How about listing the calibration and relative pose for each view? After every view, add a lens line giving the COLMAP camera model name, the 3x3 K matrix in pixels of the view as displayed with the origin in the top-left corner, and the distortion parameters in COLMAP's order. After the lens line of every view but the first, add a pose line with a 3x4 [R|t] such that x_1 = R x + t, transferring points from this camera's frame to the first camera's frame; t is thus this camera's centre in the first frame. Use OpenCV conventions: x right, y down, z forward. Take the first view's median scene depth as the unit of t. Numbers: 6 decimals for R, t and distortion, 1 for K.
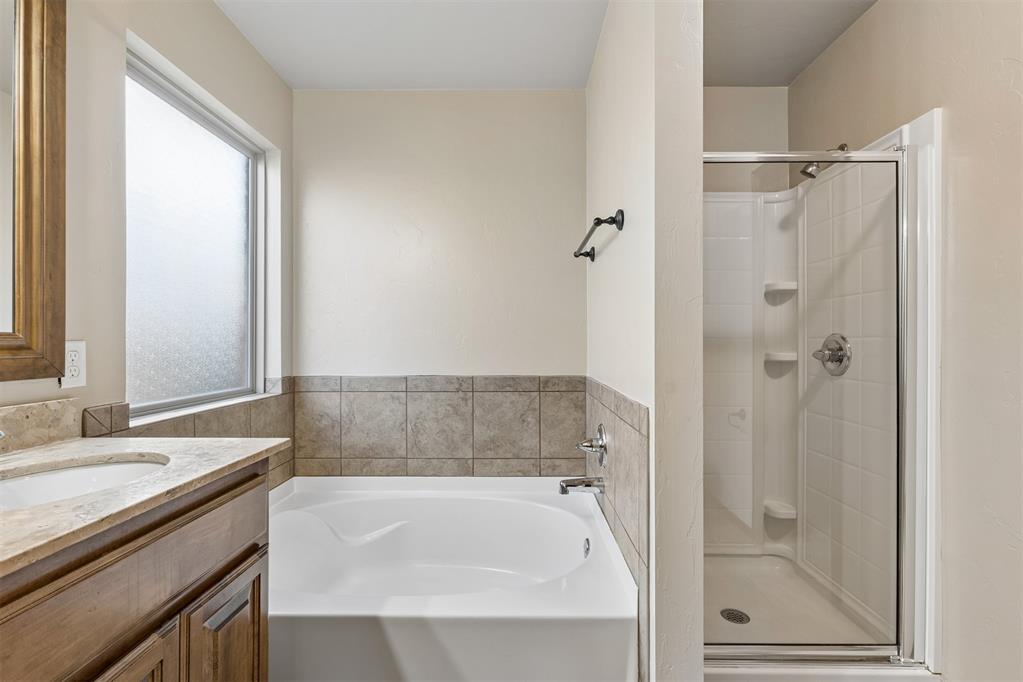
lens RADIAL K [[463.5, 0, 513.8], [0, 463.5, 338.5], [0, 0, 1]] dist [0.007335, -0.001744]
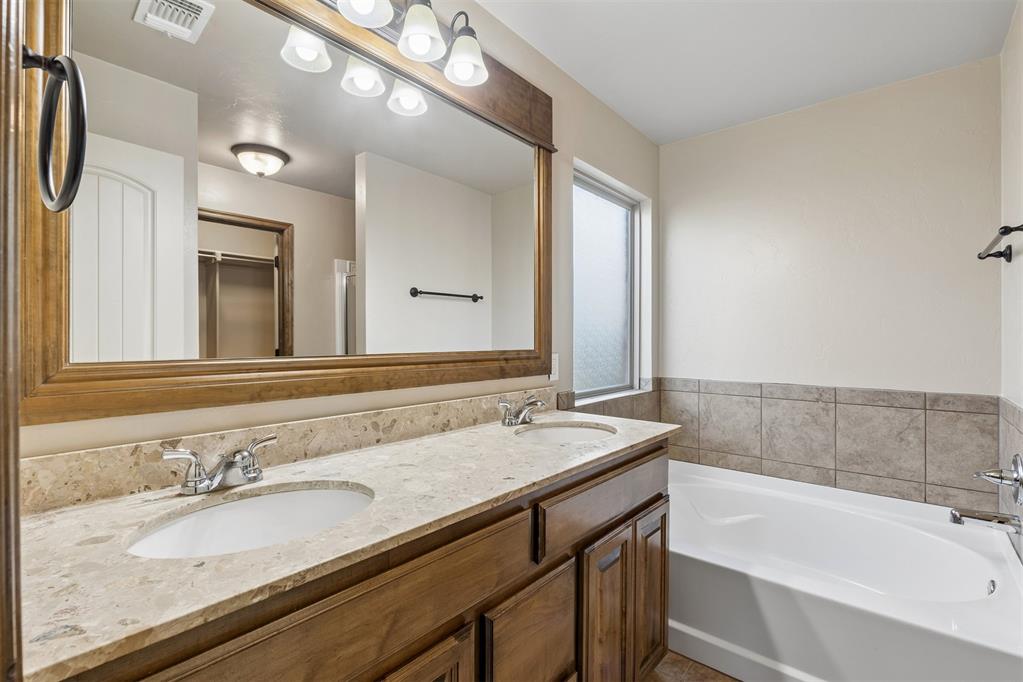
lens RADIAL K [[463.5, 0, 513.0], [0, 463.5, 339.1], [0, 0, 1]] dist [0.007335, -0.001744]
pose [[0.772732, 0.002961, -0.634725, 0.010816], [0.001384, 0.999979, 0.006351, -0.031199], [0.634730, -0.005786, 0.772712, -0.222322]]
